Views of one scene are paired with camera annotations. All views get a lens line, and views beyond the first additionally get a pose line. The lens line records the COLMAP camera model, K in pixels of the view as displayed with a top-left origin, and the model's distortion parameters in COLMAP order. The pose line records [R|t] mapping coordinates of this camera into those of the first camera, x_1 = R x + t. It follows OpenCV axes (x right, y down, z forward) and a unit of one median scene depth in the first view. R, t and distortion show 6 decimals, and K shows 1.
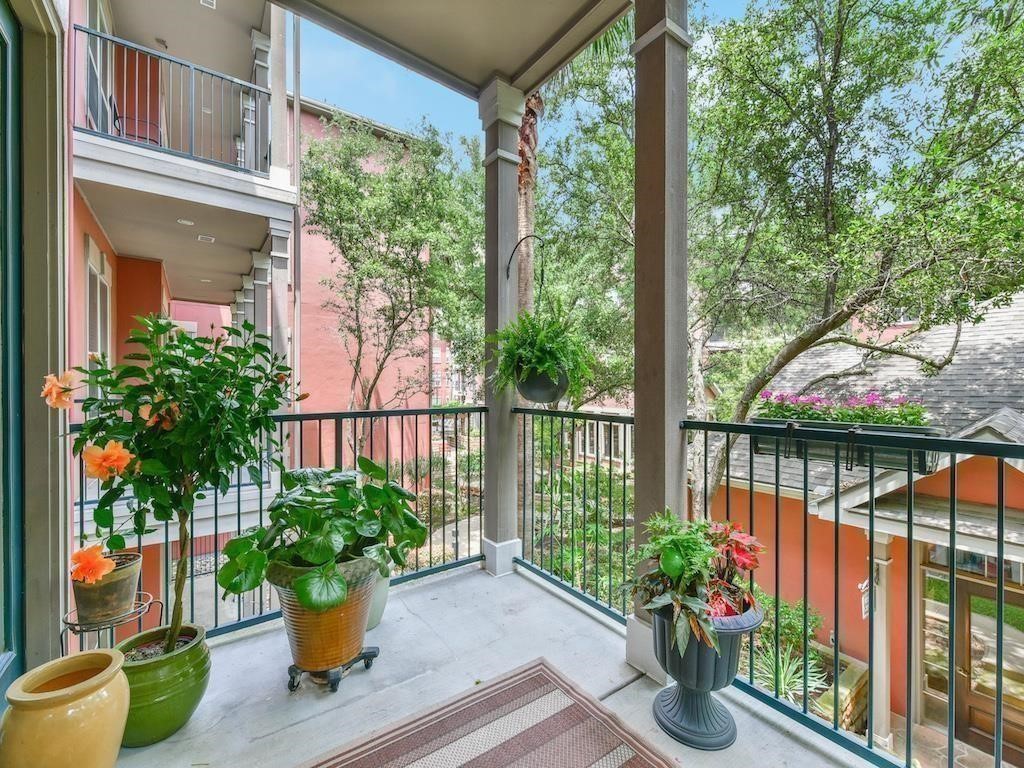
lens RADIAL K [[441.7, 0, 513.0], [0, 441.7, 381.2], [0, 0, 1]] dist [0.000574, -0.001324]
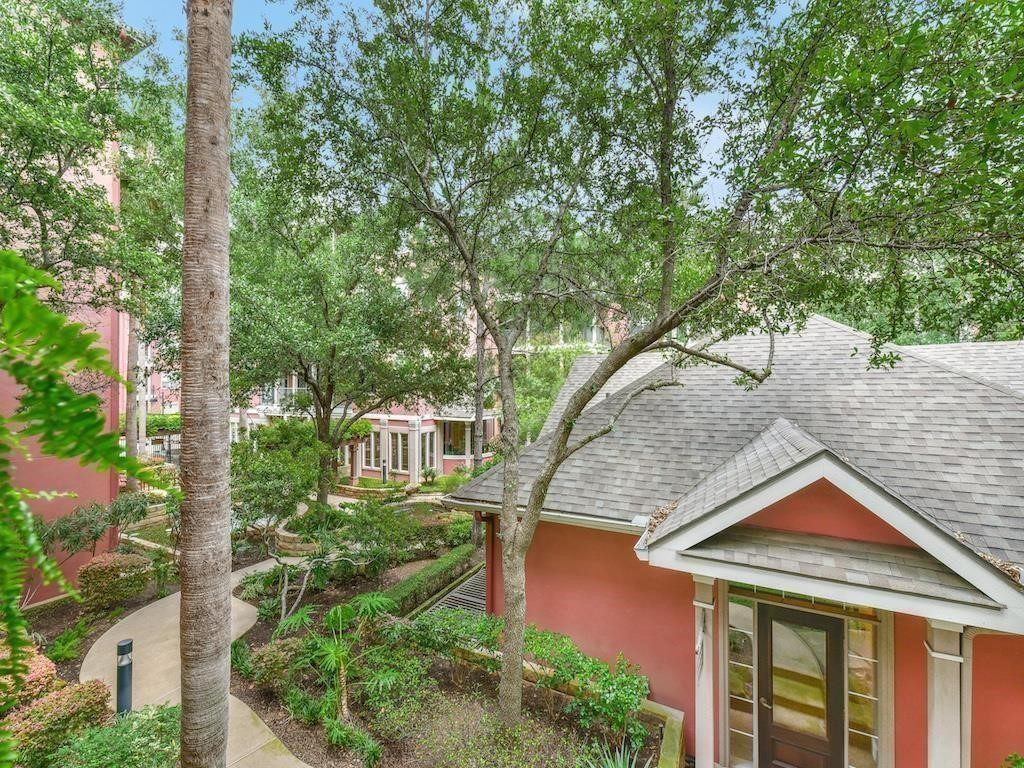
lens RADIAL K [[441.7, 0, 512.0], [0, 441.7, 379.2], [0, 0, 1]] dist [0.000574, -0.001324]
pose [[0.894760, 0.009566, 0.446446, 0.045111], [-0.006371, 0.999942, -0.008656, -0.008853], [-0.446503, 0.004901, 0.894769, 0.171568]]
